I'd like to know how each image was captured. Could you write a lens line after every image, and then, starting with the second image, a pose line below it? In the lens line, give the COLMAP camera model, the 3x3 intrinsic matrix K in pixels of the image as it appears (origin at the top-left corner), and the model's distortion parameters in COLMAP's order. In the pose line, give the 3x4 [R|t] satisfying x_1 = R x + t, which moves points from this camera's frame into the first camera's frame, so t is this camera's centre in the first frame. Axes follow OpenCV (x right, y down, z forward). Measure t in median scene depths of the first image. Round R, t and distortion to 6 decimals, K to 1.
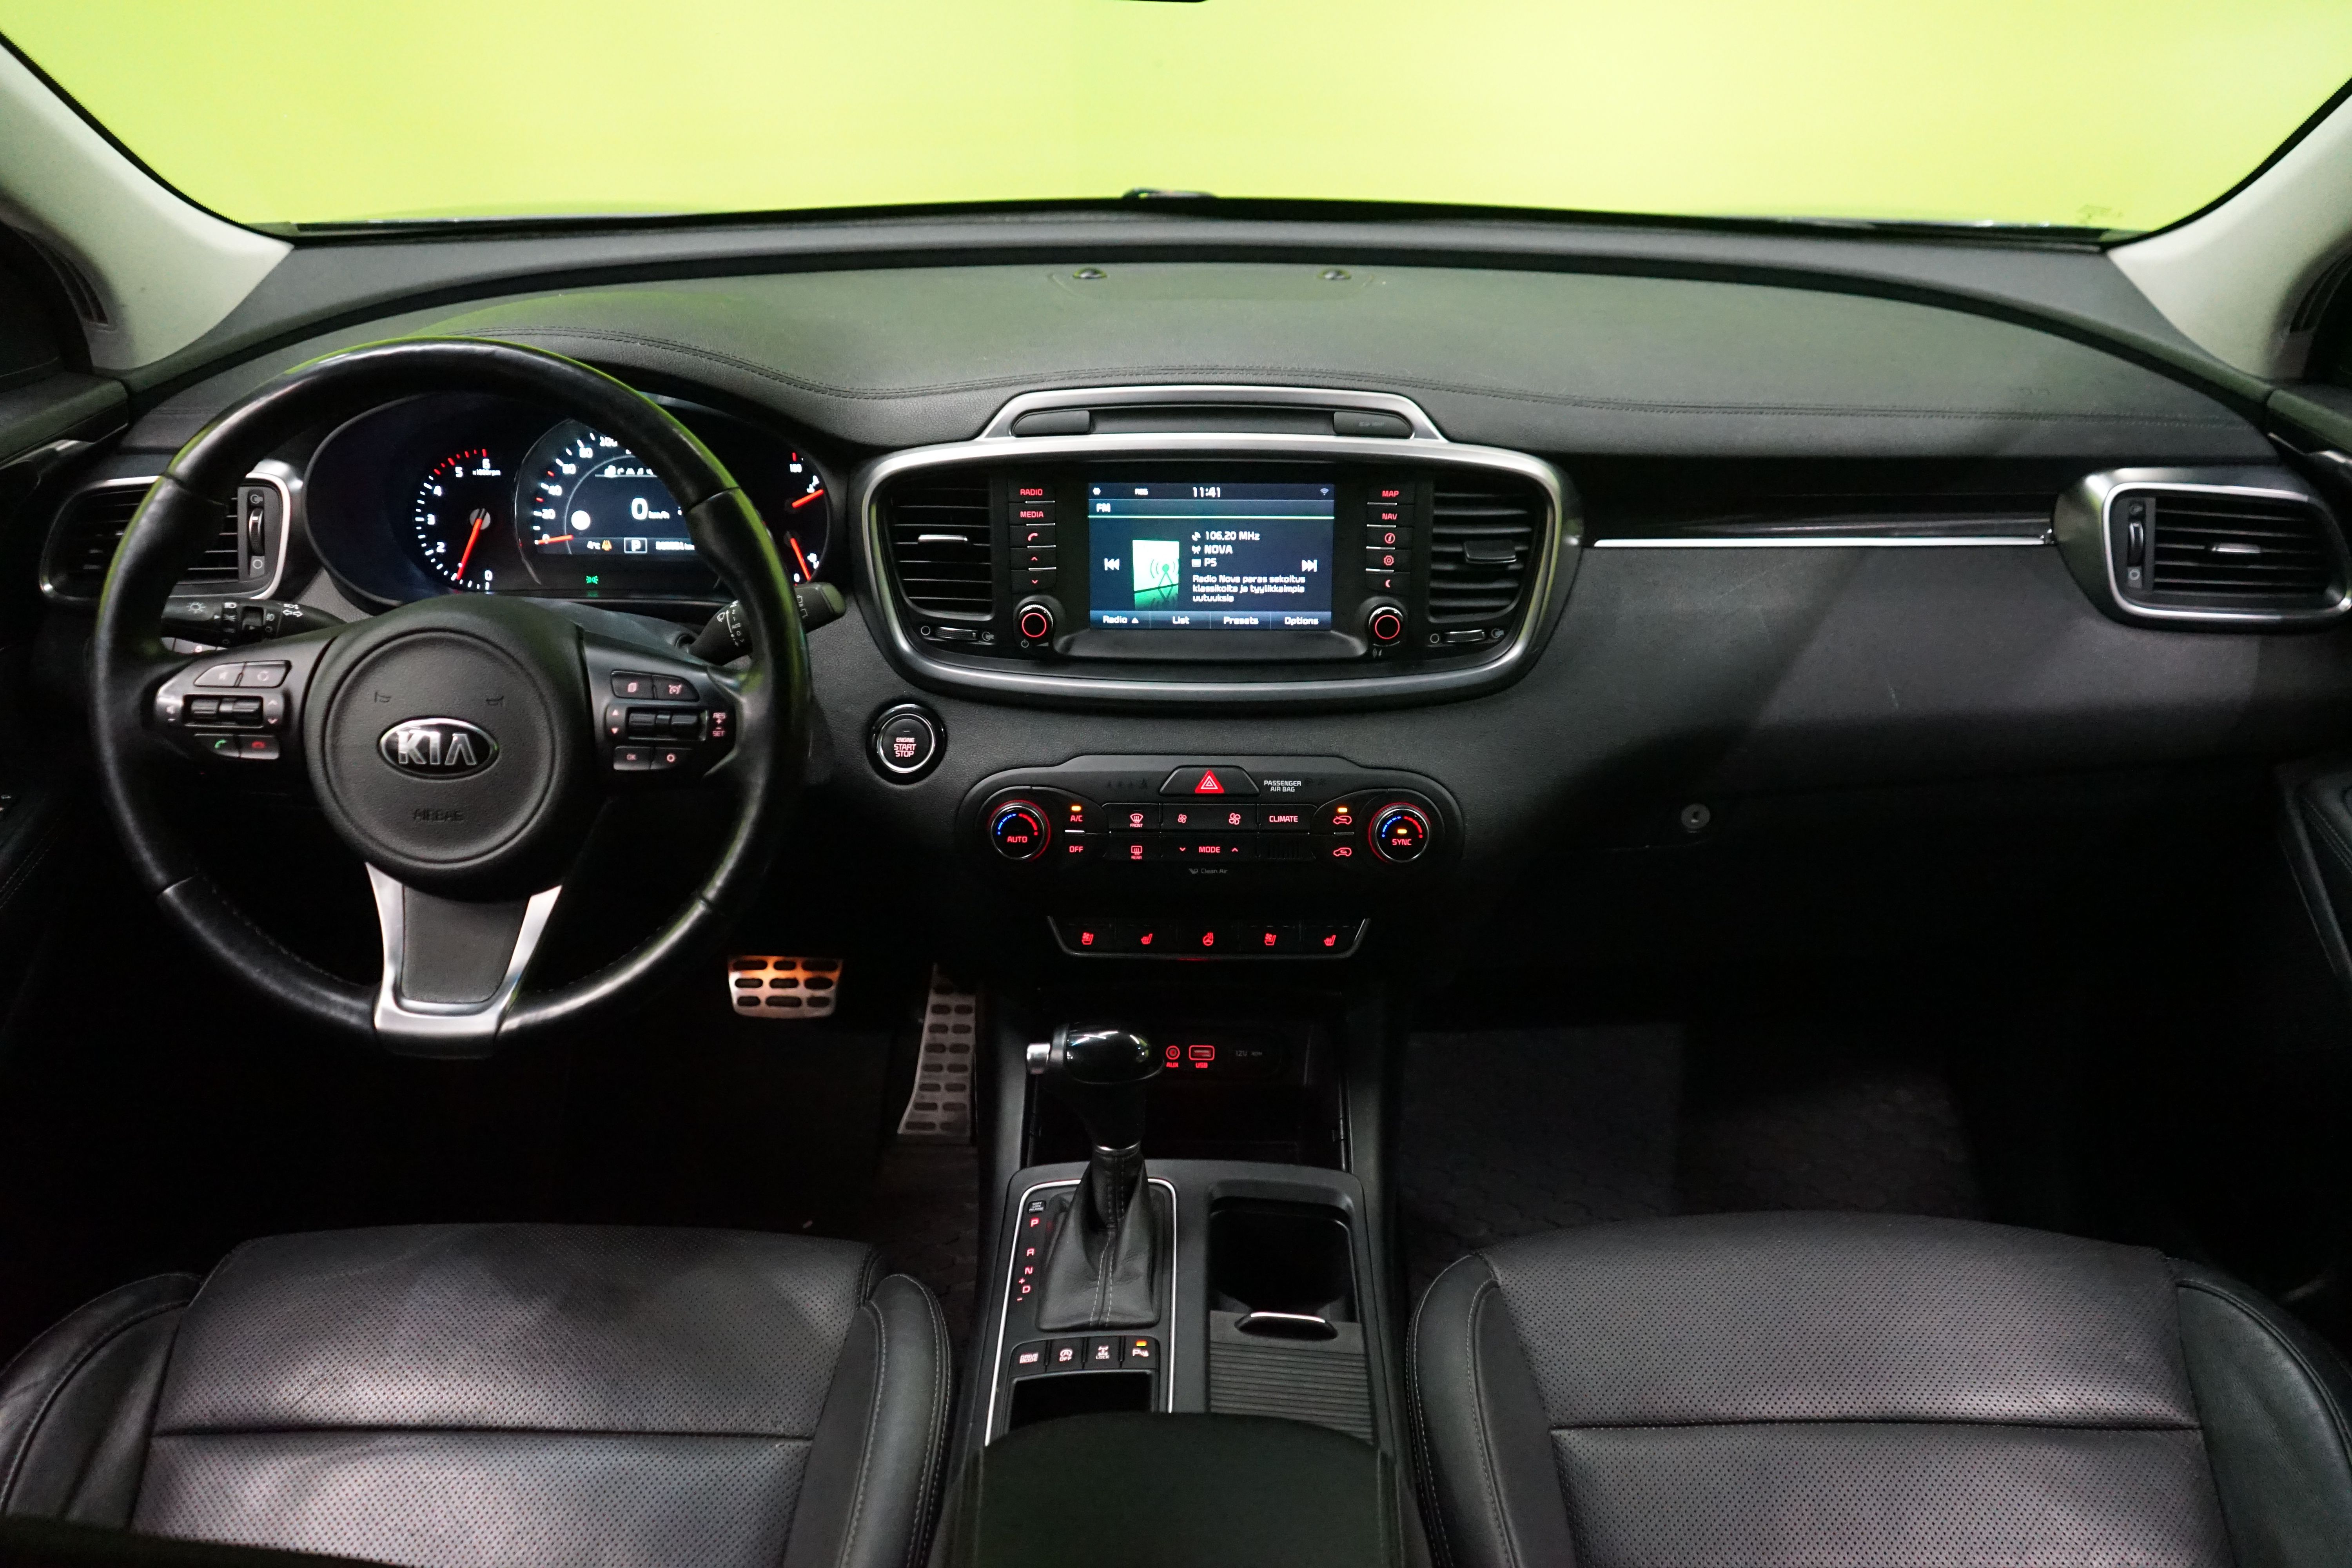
lens RADIAL K [[1870.2, 0, 1176.0], [0, 1870.2, 784.0], [0, 0, 1]] dist [0.004279, 0.004374]
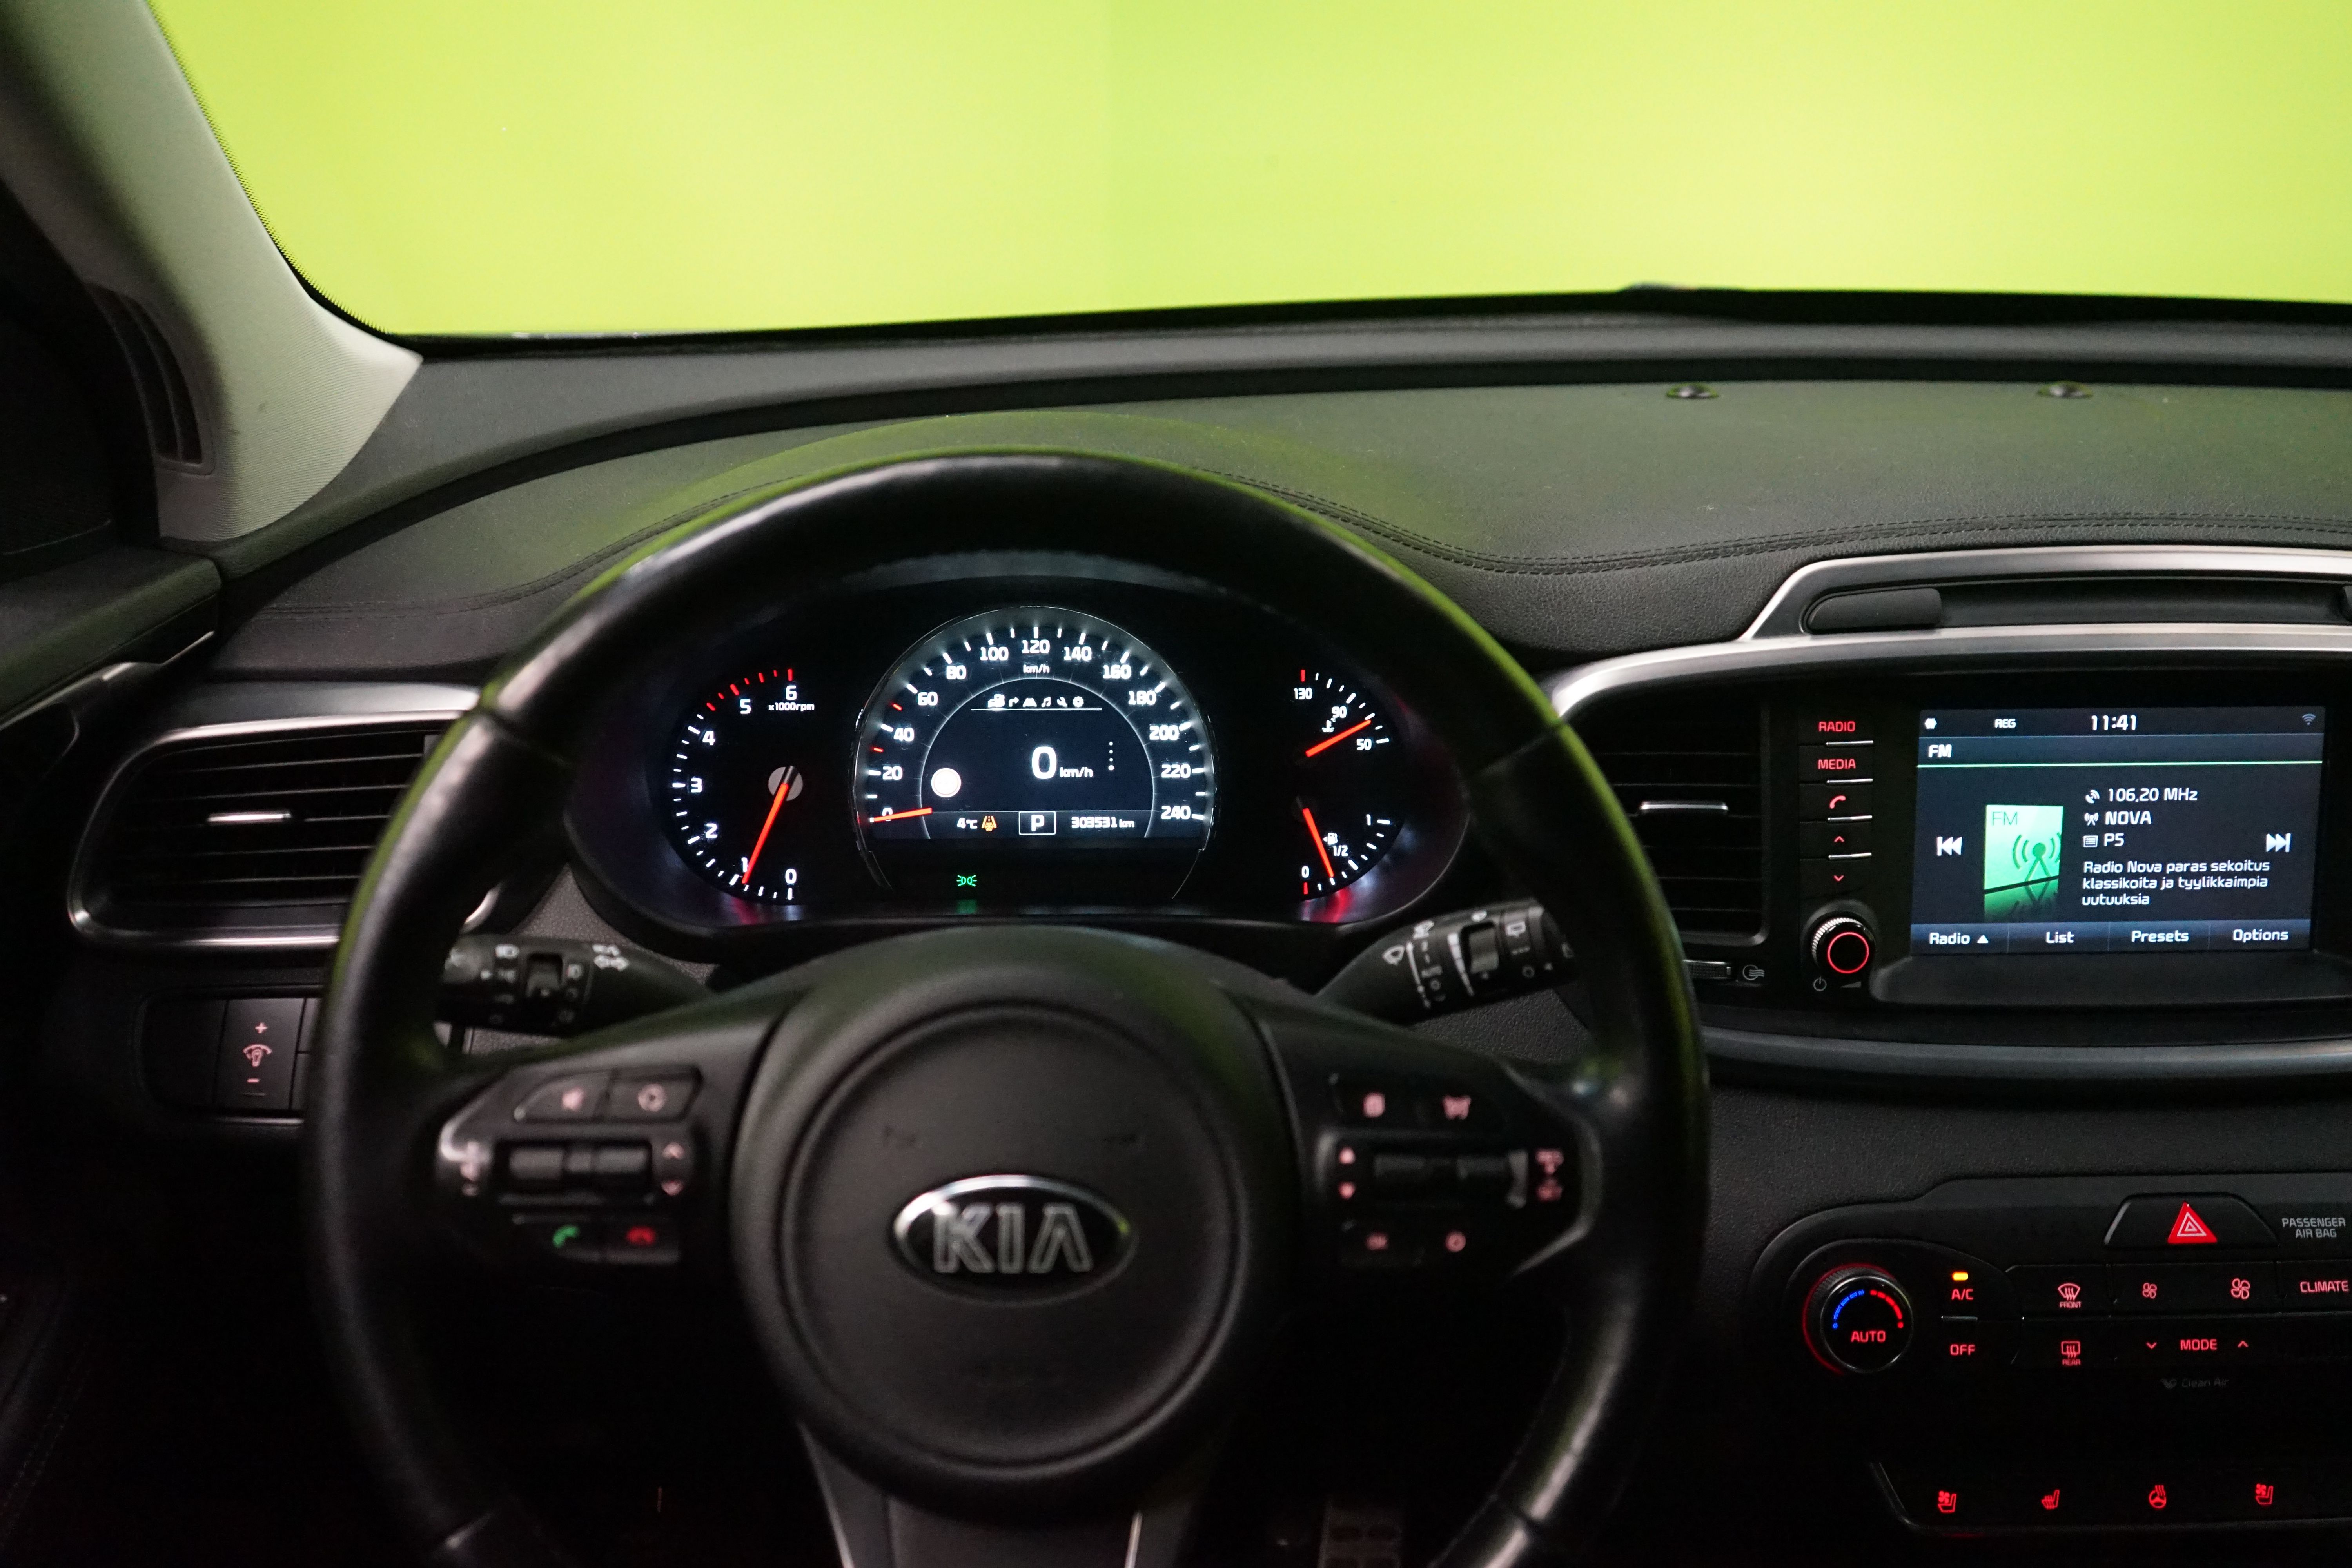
lens RADIAL K [[2208.0, 0, 1176.0], [0, 2208.0, 784.0], [0, 0, 1]] dist [0.002809, -0.000498]
pose [[0.998100, -0.013998, 0.059995, -0.319080], [0.021691, 0.991336, -0.129548, -0.051741], [-0.057662, 0.130603, 0.989756, 0.322182]]
